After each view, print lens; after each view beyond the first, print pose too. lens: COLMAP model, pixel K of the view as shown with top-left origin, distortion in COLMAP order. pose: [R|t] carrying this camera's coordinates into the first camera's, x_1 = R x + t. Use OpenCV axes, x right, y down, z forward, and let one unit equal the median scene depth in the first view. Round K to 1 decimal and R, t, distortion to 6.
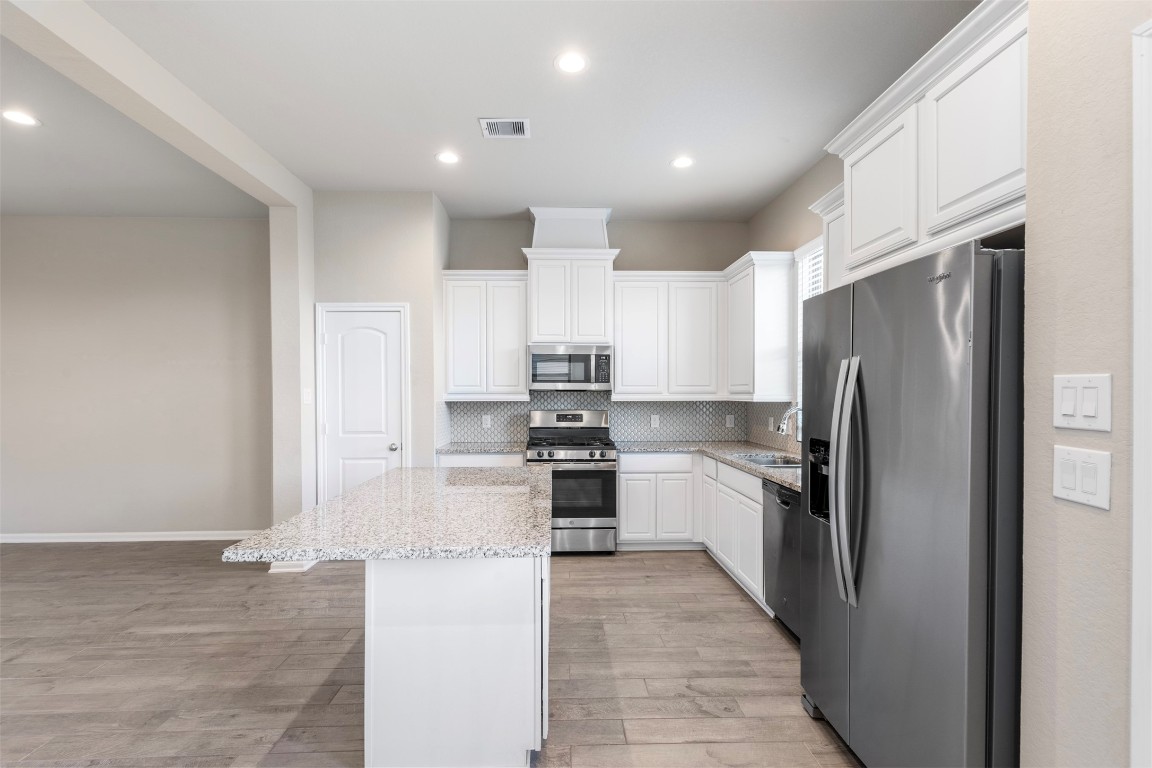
lens RADIAL K [[524.4, 0, 573.8], [0, 524.4, 390.0], [0, 0, 1]] dist [0.001160, 0.000118]
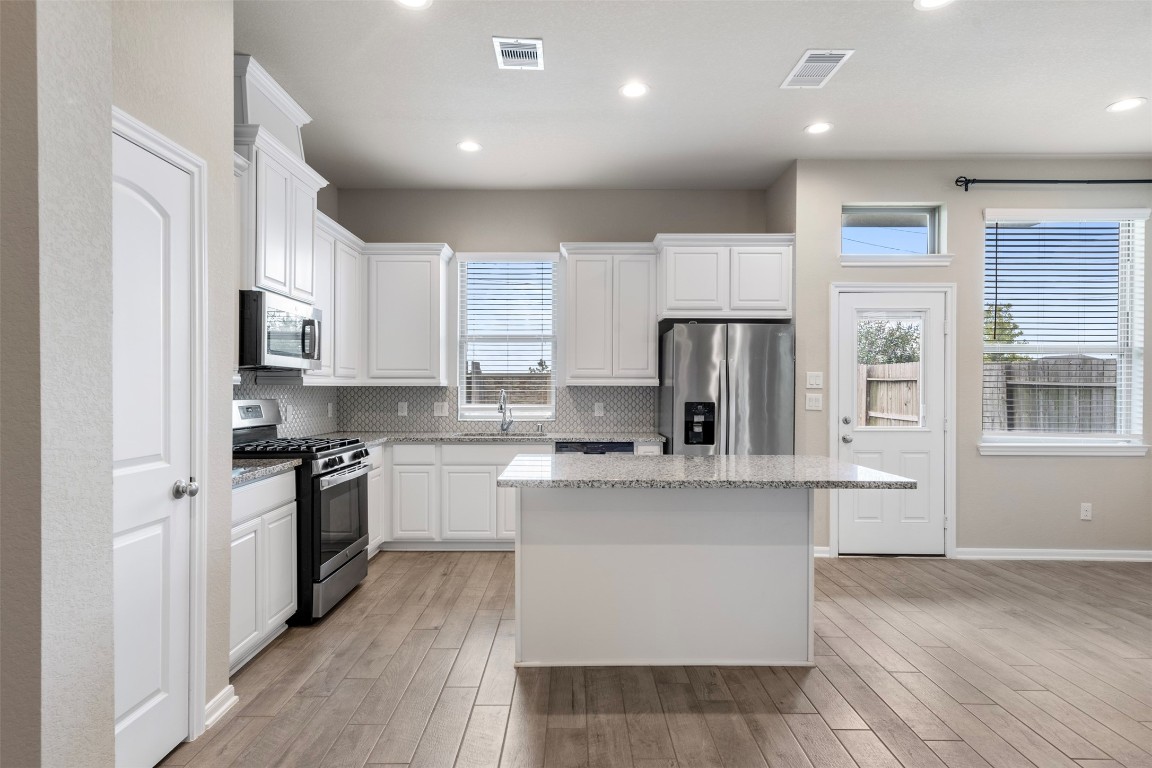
lens RADIAL K [[605.9, 0, 574.7], [0, 605.9, 390.4], [0, 0, 1]] dist [-0.001361, -0.000104]
pose [[0.024374, -0.000427, 0.999703, -0.830016], [-0.006726, 0.999977, 0.000591, 0.026295], [-0.999680, -0.006739, 0.024371, 0.675165]]
